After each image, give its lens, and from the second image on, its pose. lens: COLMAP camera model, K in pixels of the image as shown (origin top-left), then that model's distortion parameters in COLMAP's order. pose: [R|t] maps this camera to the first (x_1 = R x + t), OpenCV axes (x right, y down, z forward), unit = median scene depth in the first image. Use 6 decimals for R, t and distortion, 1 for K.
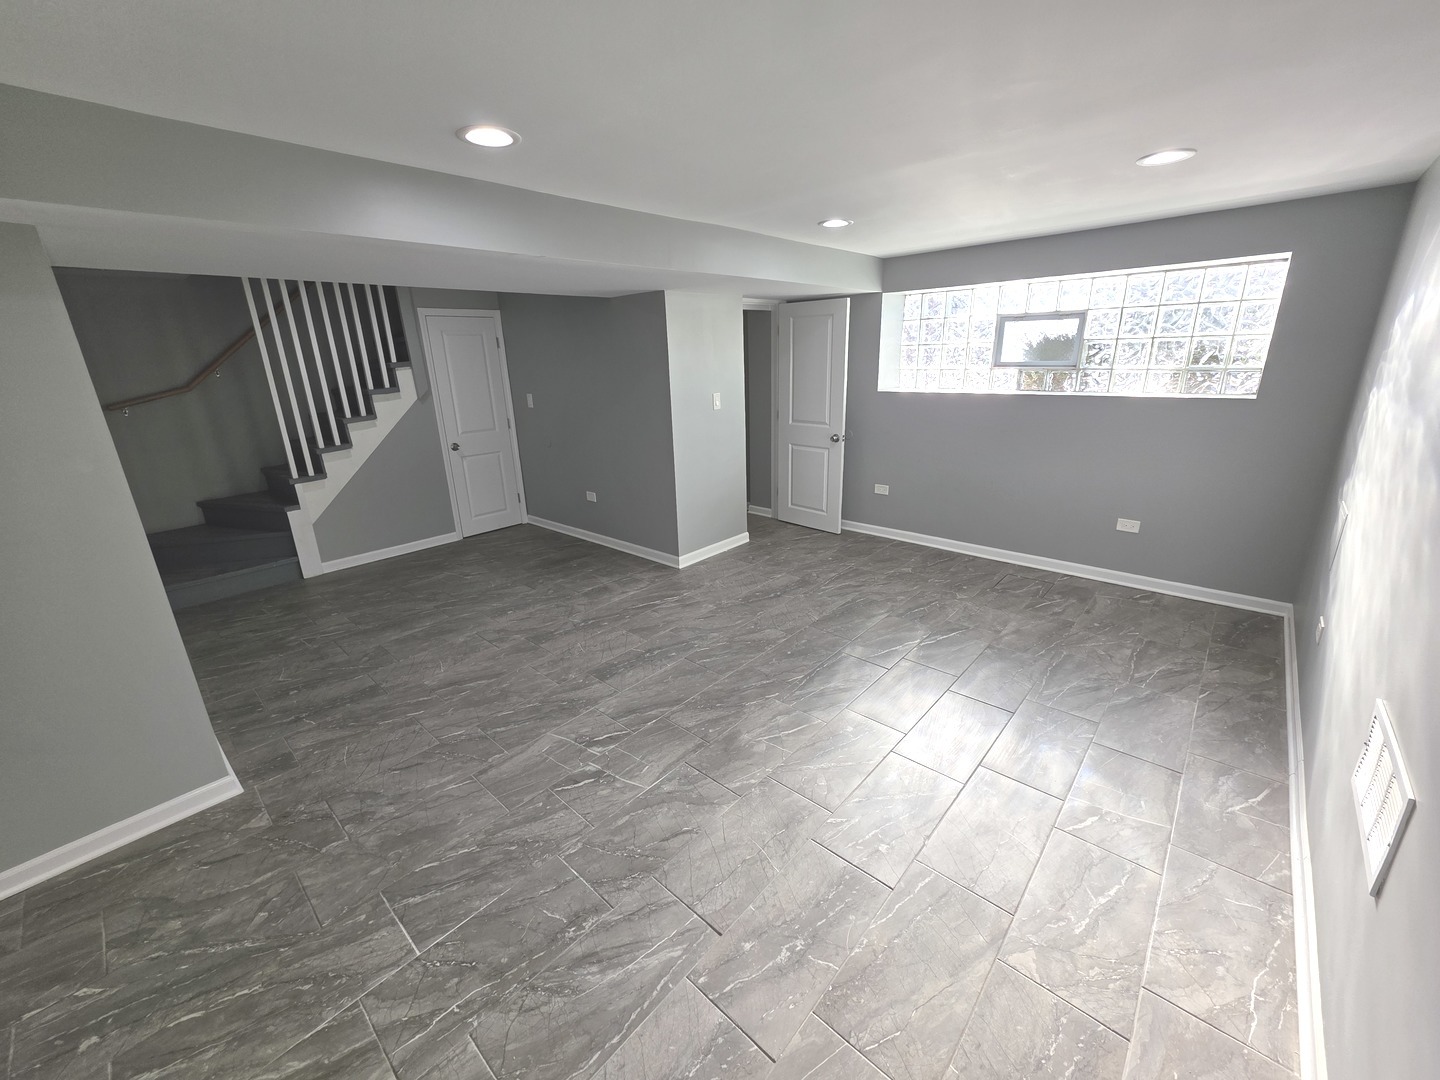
lens RADIAL K [[577.8, 0, 716.9], [0, 577.8, 531.2], [0, 0, 1]] dist [0.002150, 0.000269]
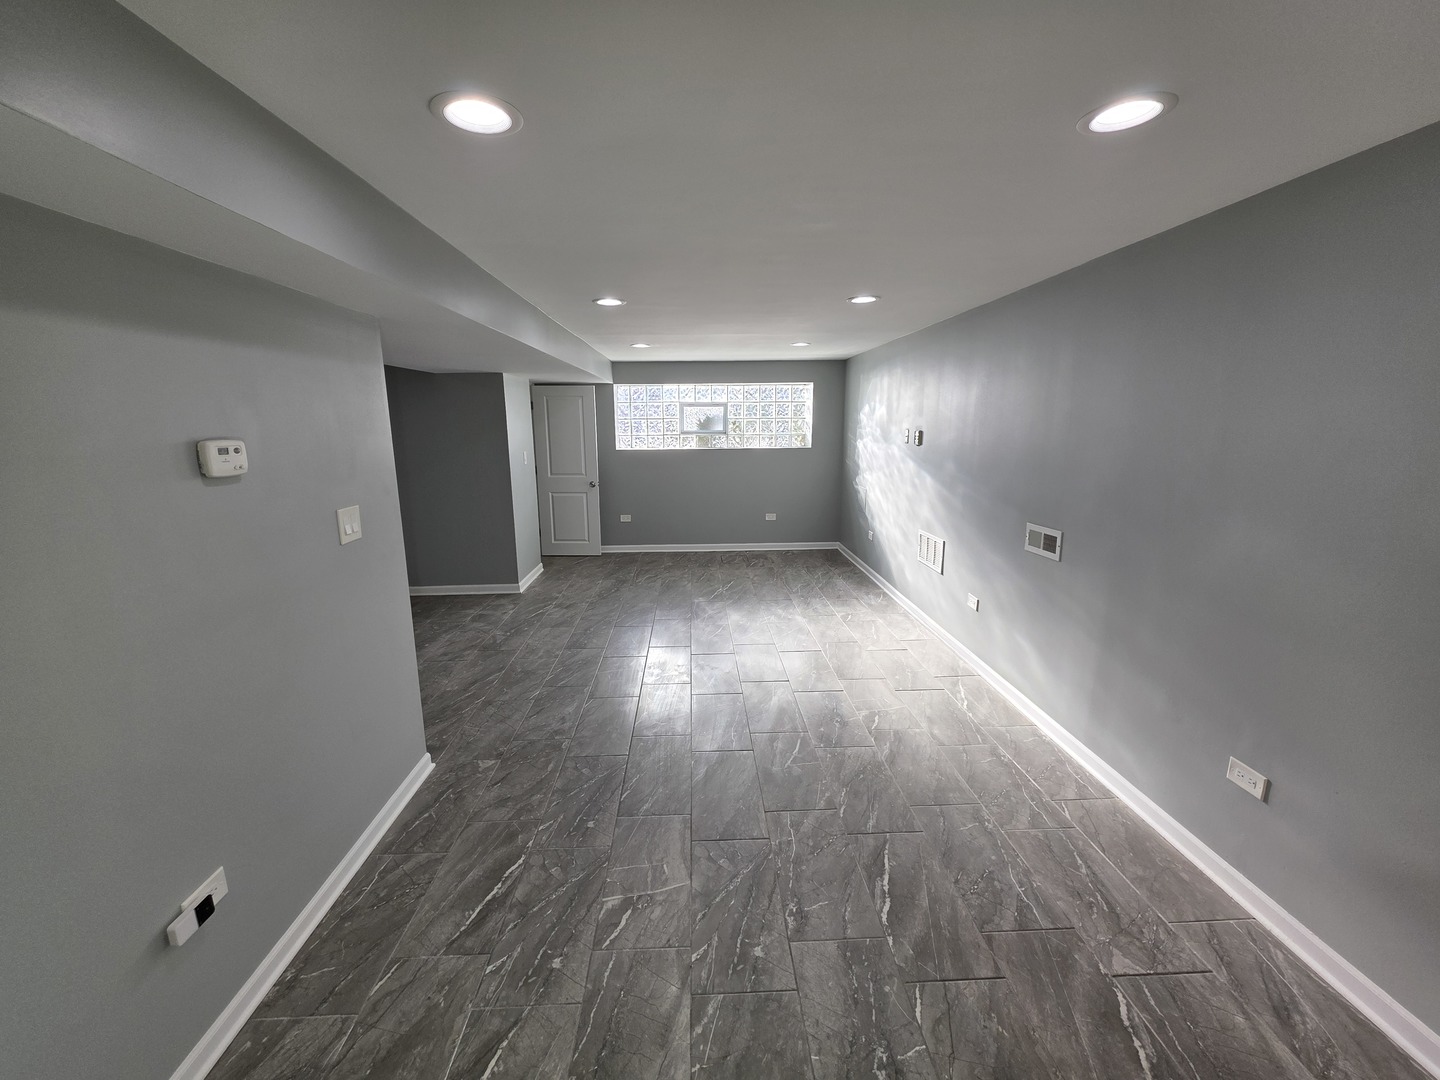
lens RADIAL K [[577.8, 0, 716.9], [0, 577.8, 531.2], [0, 0, 1]] dist [0.002150, 0.000269]
pose [[0.708776, -0.109068, 0.696951, -0.668079], [0.197126, 0.979240, -0.047226, 0.084088], [-0.677332, 0.170859, 0.715562, -0.183902]]
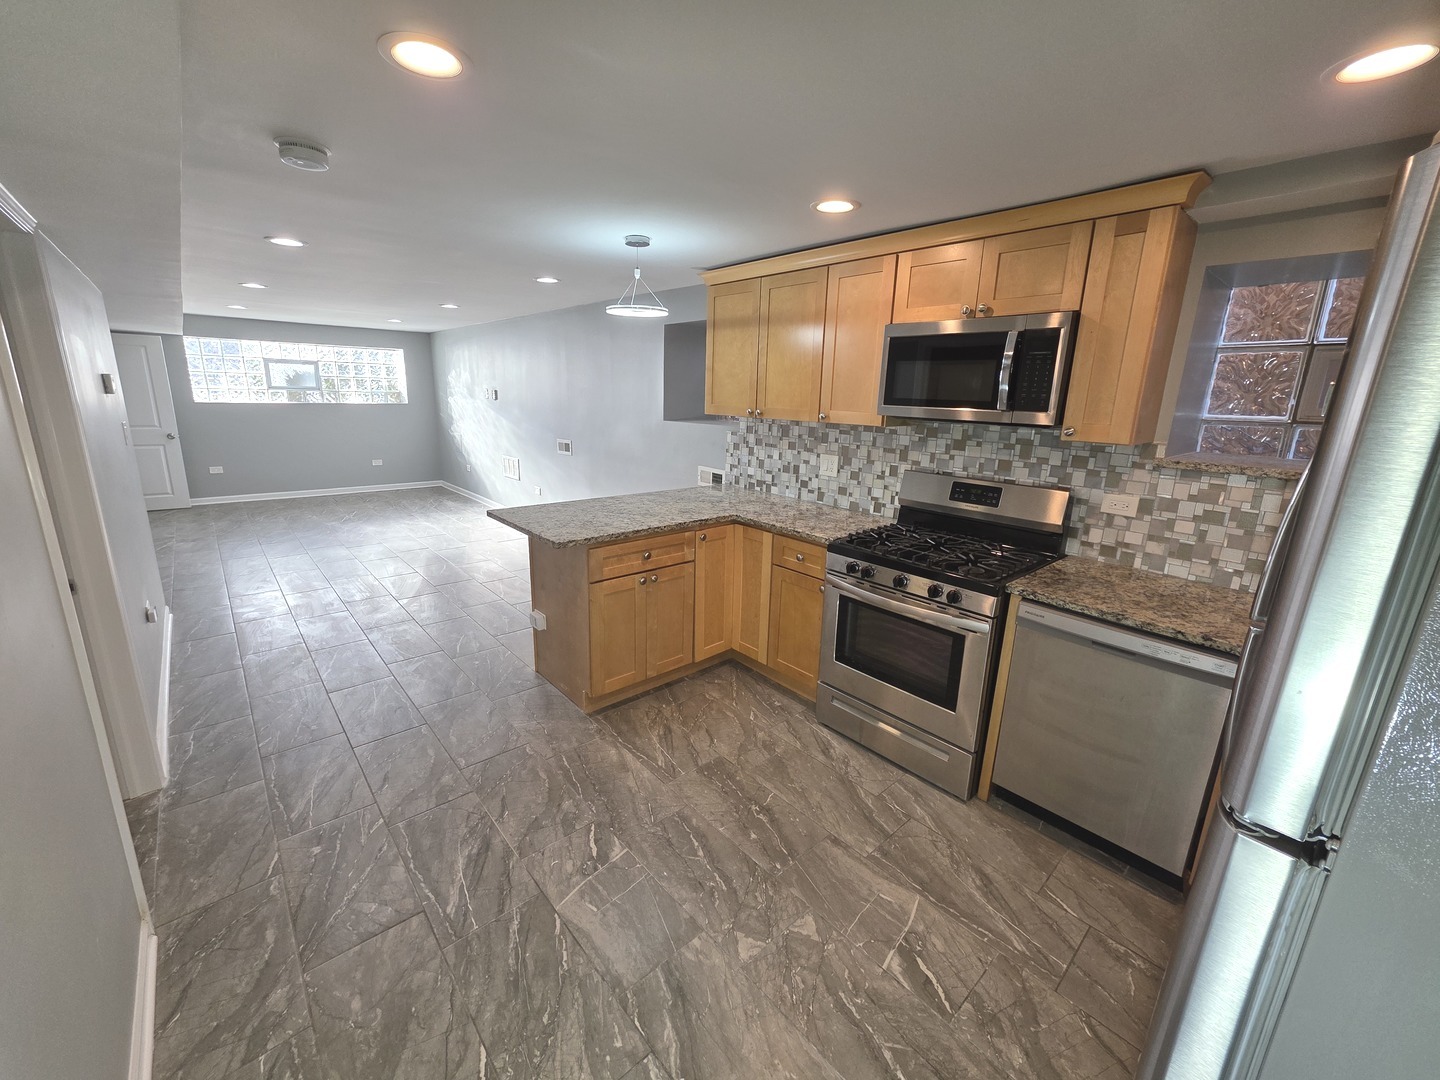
lens RADIAL K [[577.8, 0, 716.9], [0, 577.8, 531.2], [0, 0, 1]] dist [0.002150, 0.000269]
pose [[0.104848, -0.202158, 0.973724, -1.259910], [0.268076, 0.948622, 0.168081, 0.202017], [-0.957675, 0.243409, 0.153655, -0.467554]]
